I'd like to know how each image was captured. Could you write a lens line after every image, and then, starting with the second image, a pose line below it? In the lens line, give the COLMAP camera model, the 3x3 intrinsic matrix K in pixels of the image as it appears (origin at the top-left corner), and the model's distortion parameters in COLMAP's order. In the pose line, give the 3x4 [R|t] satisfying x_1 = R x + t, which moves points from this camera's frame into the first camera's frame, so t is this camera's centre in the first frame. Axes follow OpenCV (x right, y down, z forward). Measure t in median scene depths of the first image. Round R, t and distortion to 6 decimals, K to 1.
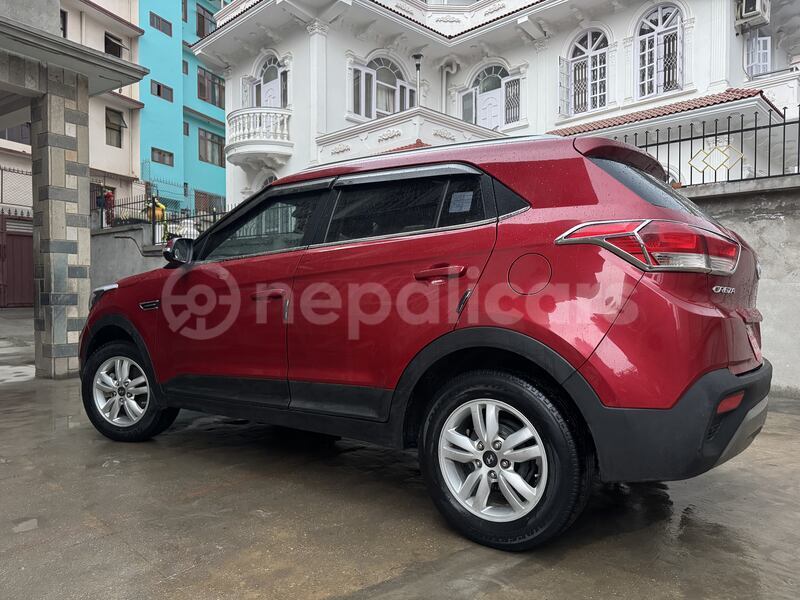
lens RADIAL K [[568.6, 0, 412.7], [0, 568.6, 300.8], [0, 0, 1]] dist [0.038125, -0.051514]
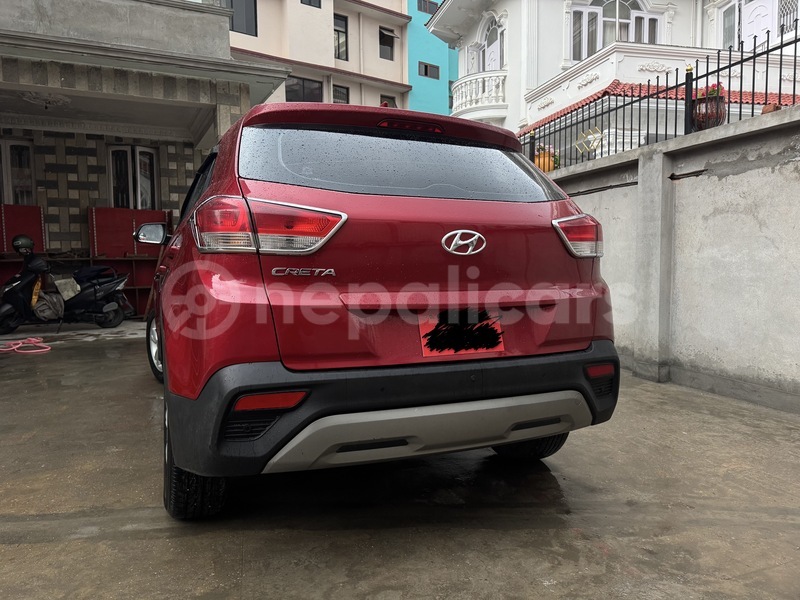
lens RADIAL K [[574.2, 0, 394.5], [0, 574.2, 299.1], [0, 0, 1]] dist [0.005180, -0.007778]
pose [[0.851825, 0.024296, -0.523263, 0.140403], [0.007608, 0.998245, 0.058734, -0.003289], [0.523771, -0.054012, 0.850145, 0.043612]]
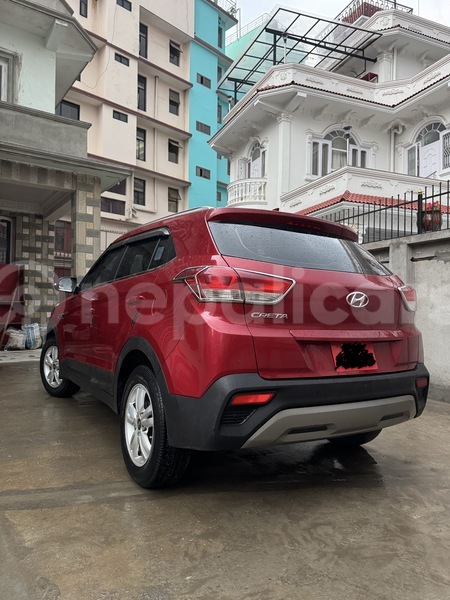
lens RADIAL K [[427.6, 0, 225.0], [0, 427.6, 300.0], [0, 0, 1]] dist [0.058896, -0.102328]
pose [[0.917924, 0.005510, -0.396717, 0.107062], [-0.018656, 0.999397, -0.029284, -0.002852], [0.396317, 0.034282, 0.917474, 0.004722]]
